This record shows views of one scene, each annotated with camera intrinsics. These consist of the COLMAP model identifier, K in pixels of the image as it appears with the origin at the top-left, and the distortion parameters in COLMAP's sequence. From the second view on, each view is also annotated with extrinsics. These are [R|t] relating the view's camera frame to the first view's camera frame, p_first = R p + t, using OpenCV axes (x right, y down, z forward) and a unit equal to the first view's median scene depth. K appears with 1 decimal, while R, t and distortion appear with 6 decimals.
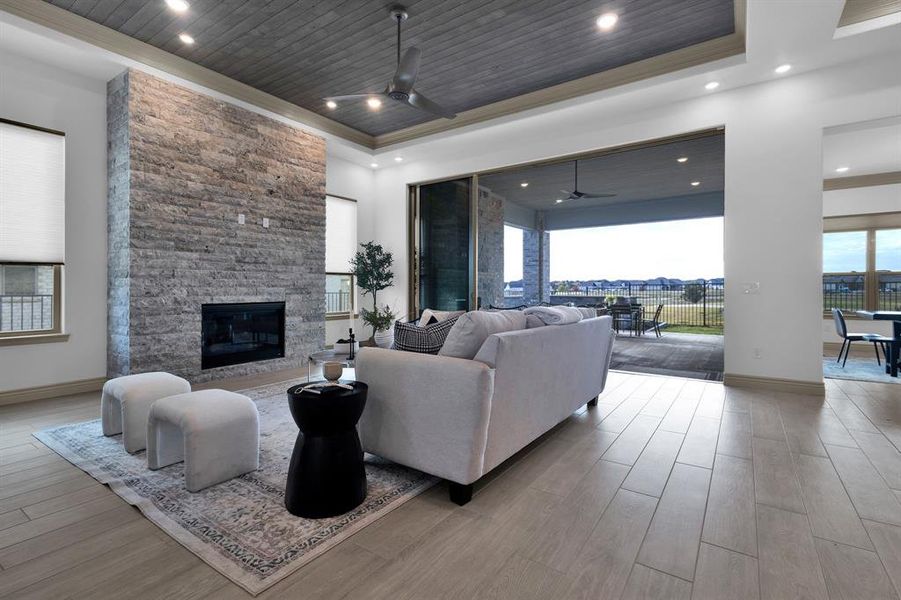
lens RADIAL K [[422.1, 0, 451.7], [0, 422.1, 287.2], [0, 0, 1]] dist [0.012841, 0.000109]
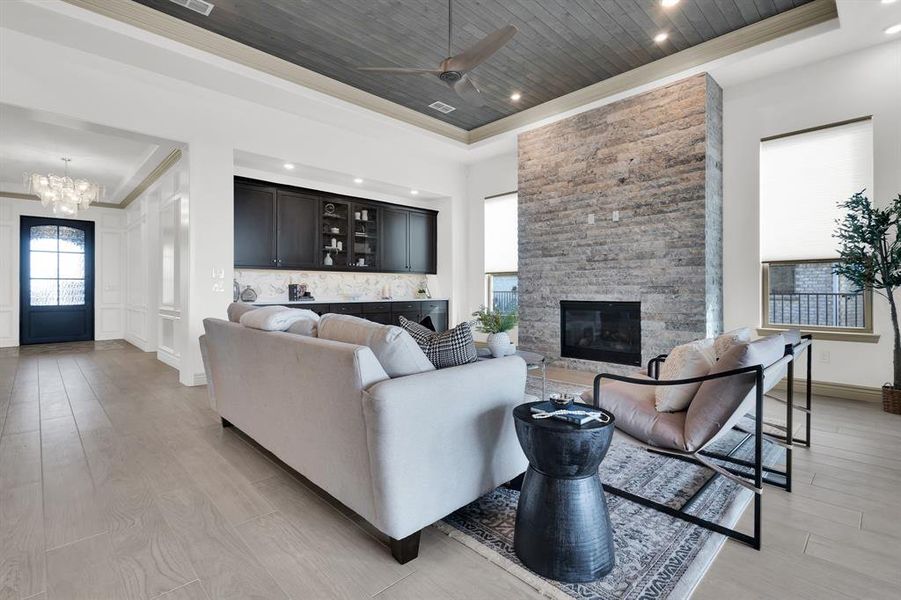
lens RADIAL K [[422.1, 0, 451.7], [0, 422.1, 287.2], [0, 0, 1]] dist [0.012841, 0.000109]
pose [[-0.190889, -0.003901, -0.981604, 0.538371], [0.004770, 0.999977, -0.004902, 0.006817], [0.981600, -0.005618, -0.190866, 0.818571]]
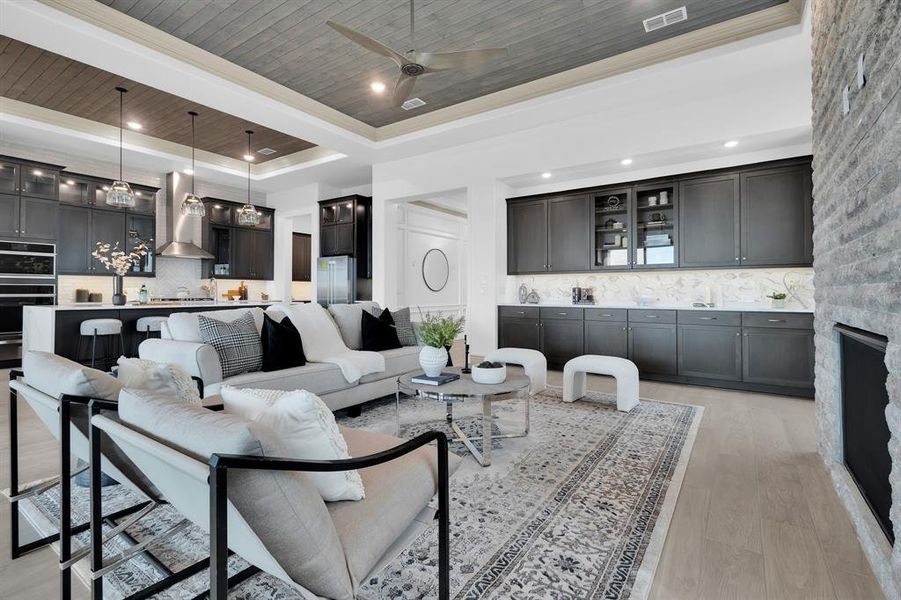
lens RADIAL K [[419.0, 0, 451.1], [0, 419.0, 285.2], [0, 0, 1]] dist [0.004598, -0.000299]
pose [[-0.999990, 0.000195, -0.004465, -0.141195], [0.000291, 0.999772, -0.021330, 0.008846], [0.004460, -0.021331, -0.999763, 1.292304]]
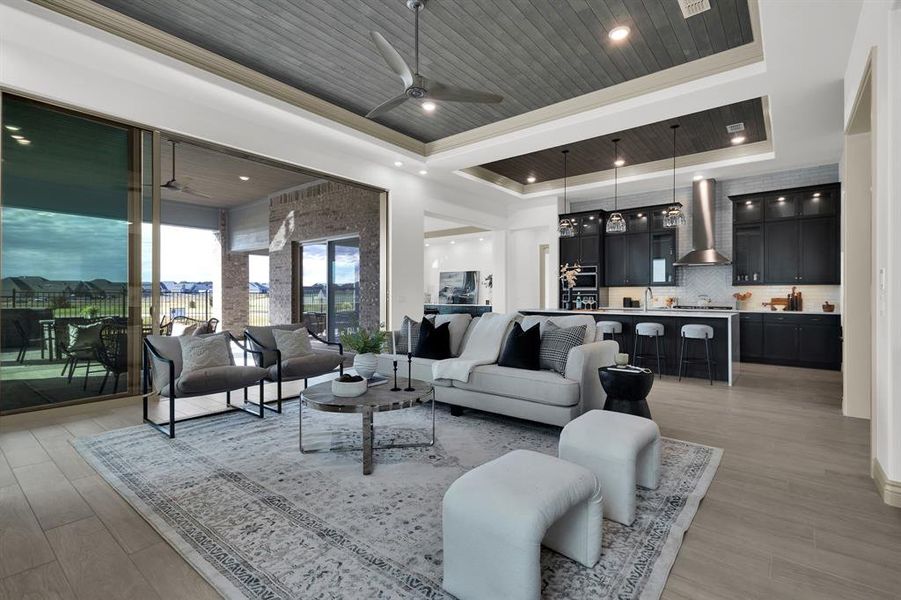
lens RADIAL K [[419.3, 0, 451.2], [0, 419.3, 295.5], [0, 0, 1]] dist [0.015533, -0.000363]
pose [[0.069524, 0.001128, 0.997580, -0.717476], [-0.005587, 0.999984, -0.000742, -0.008296], [-0.997565, -0.005522, 0.069530, 0.599746]]
